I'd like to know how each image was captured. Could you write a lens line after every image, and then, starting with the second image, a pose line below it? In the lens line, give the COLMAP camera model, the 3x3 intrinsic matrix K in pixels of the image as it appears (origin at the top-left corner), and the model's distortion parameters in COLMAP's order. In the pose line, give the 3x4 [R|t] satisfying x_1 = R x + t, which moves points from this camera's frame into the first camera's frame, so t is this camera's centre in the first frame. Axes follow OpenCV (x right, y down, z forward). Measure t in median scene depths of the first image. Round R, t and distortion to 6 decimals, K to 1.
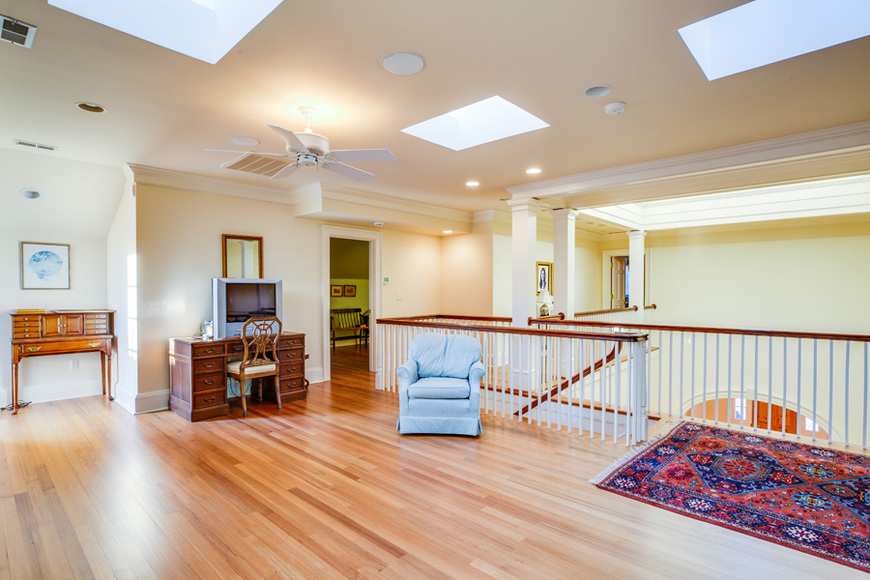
lens RADIAL K [[436.9, 0, 435.0], [0, 436.9, 290.0], [0, 0, 1]] dist [-0.040347, 0.000005]
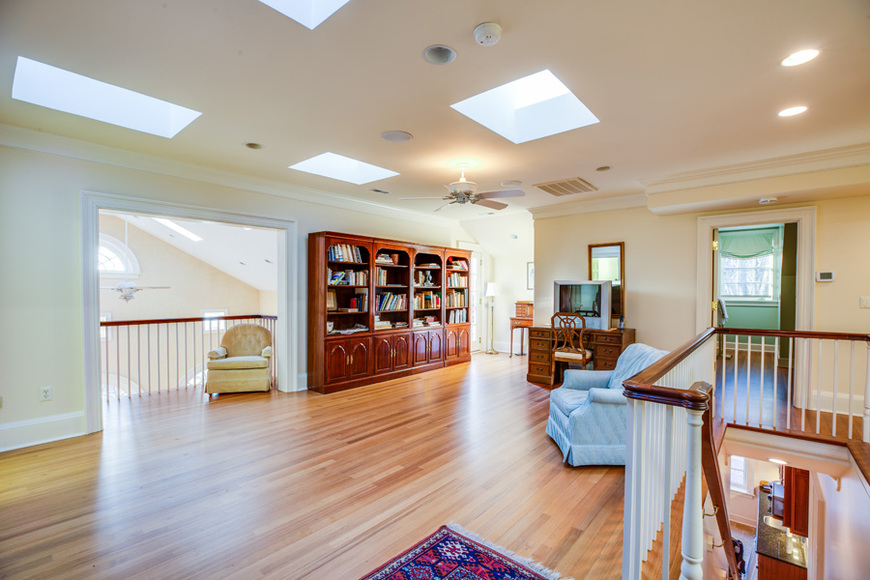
lens RADIAL K [[399.4, 0, 435.0], [0, 399.4, 290.0], [0, 0, 1]] dist [-0.034485, -0.000009]
pose [[0.037201, 0.004139, -0.999299, 0.722298], [-0.002812, 0.999988, 0.004037, -0.004212], [0.999304, 0.002660, 0.037212, 0.605739]]
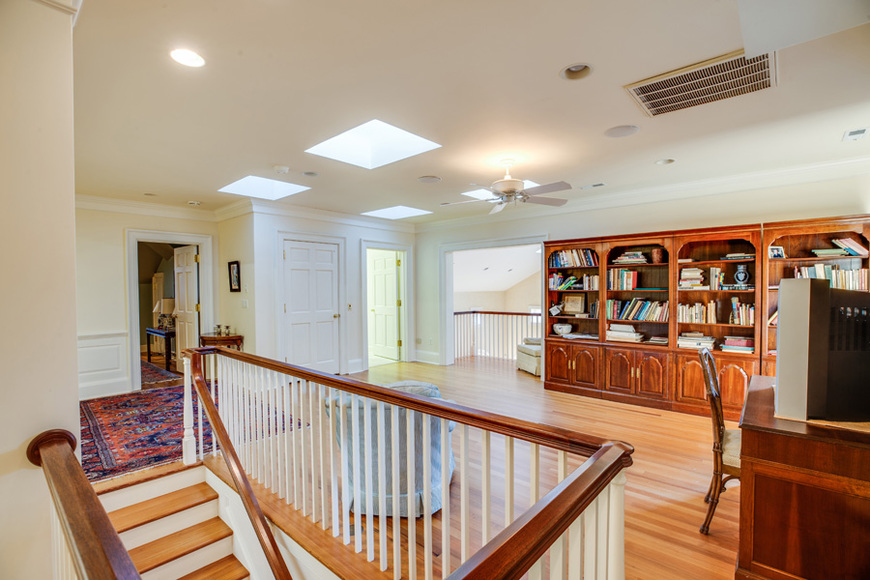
lens RADIAL K [[399.4, 0, 435.0], [0, 399.4, 290.0], [0, 0, 1]] dist [-0.034485, -0.000009]
pose [[-0.999832, 0.009483, -0.015683, -0.035146], [0.009390, 0.999938, 0.005985, -0.023815], [0.015739, 0.005836, -0.999859, 1.554848]]
